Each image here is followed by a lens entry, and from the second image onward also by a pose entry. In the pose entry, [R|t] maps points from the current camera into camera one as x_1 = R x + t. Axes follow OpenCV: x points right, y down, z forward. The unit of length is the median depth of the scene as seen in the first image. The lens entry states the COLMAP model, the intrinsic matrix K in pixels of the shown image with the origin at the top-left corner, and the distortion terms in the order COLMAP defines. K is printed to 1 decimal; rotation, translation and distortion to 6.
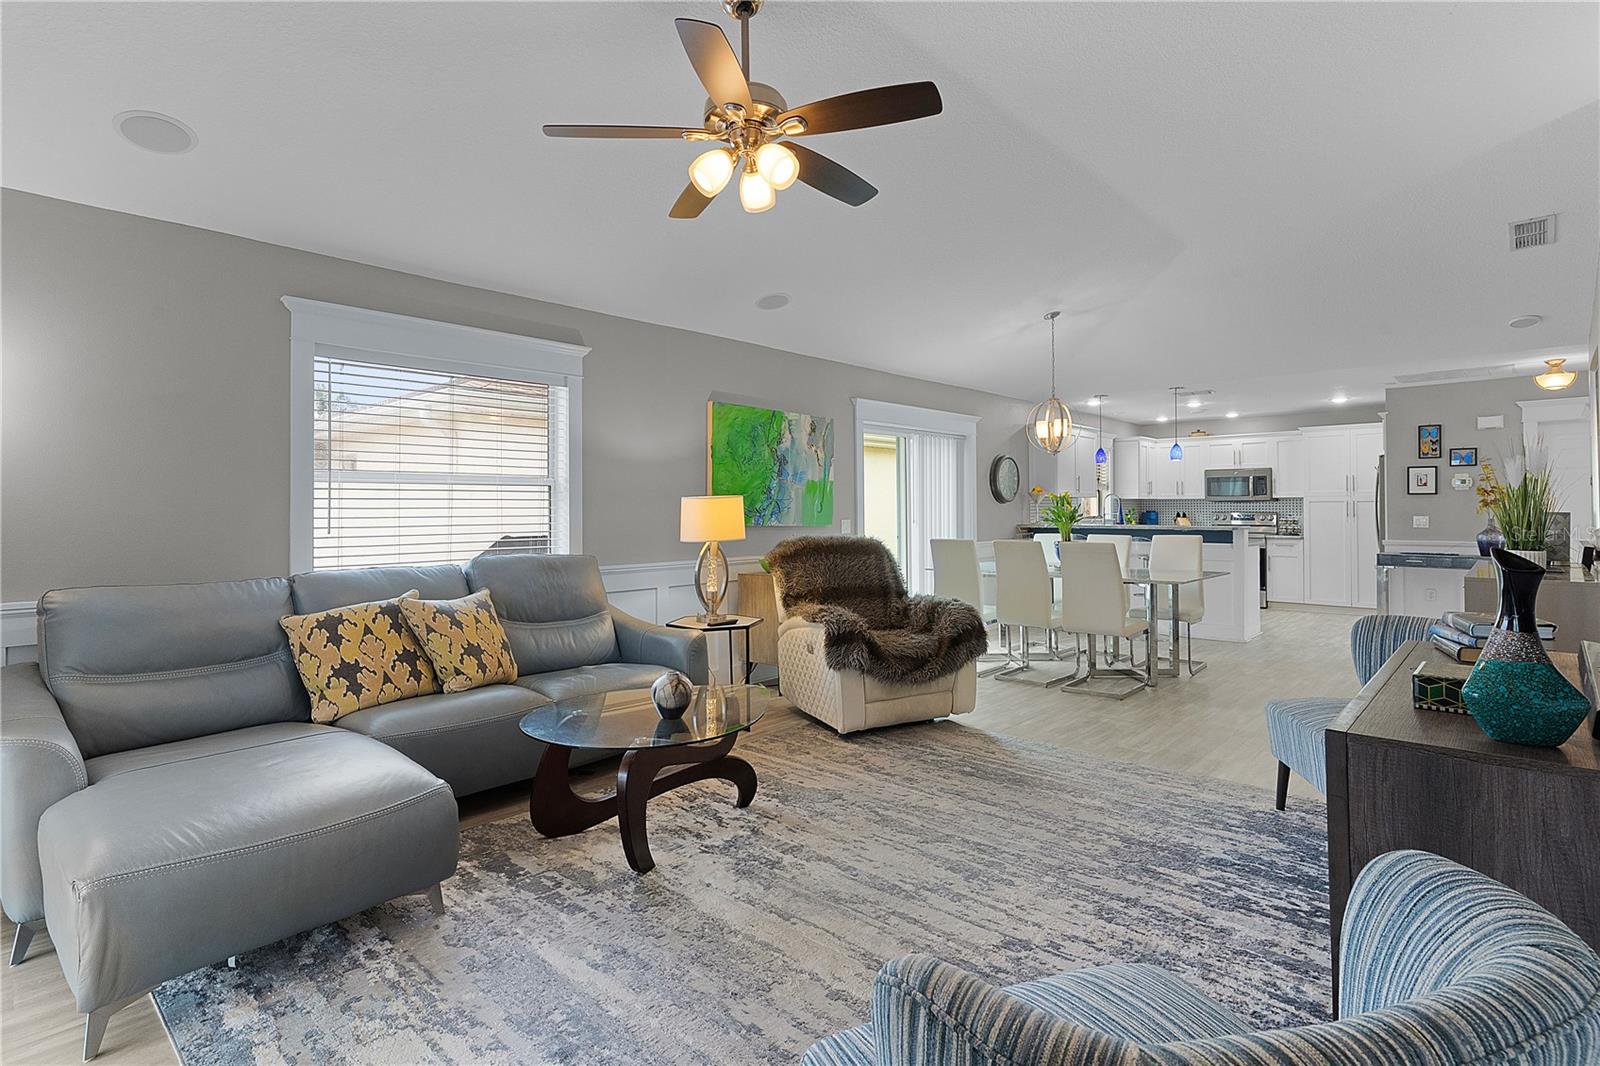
lens RADIAL K [[776.6, 0, 788.2], [0, 776.6, 520.7], [0, 0, 1]] dist [0.010430, -0.000214]
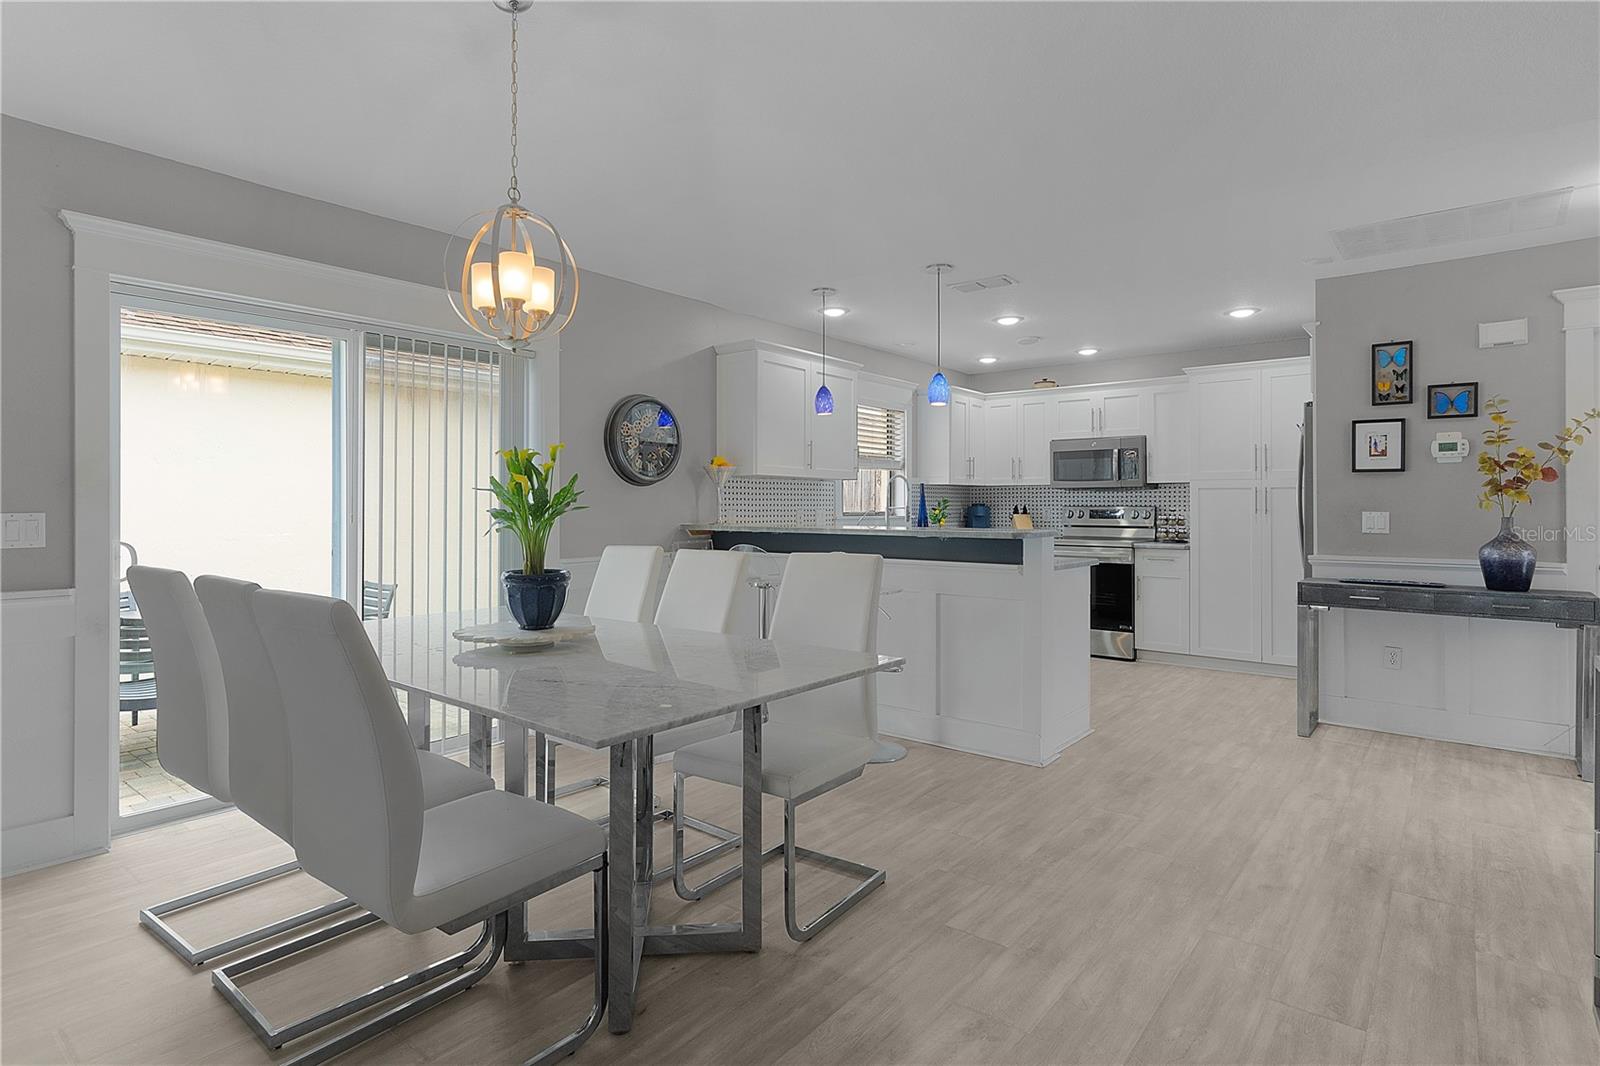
lens RADIAL K [[792.7, 0, 788.7], [0, 792.7, 523.3], [0, 0, 1]] dist [-0.004635, 0.000544]
pose [[0.997906, 0.003077, 0.064609, 0.357518], [-0.003504, 0.999973, 0.006501, -0.000030], [-0.064587, -0.006714, 0.997889, 0.465907]]
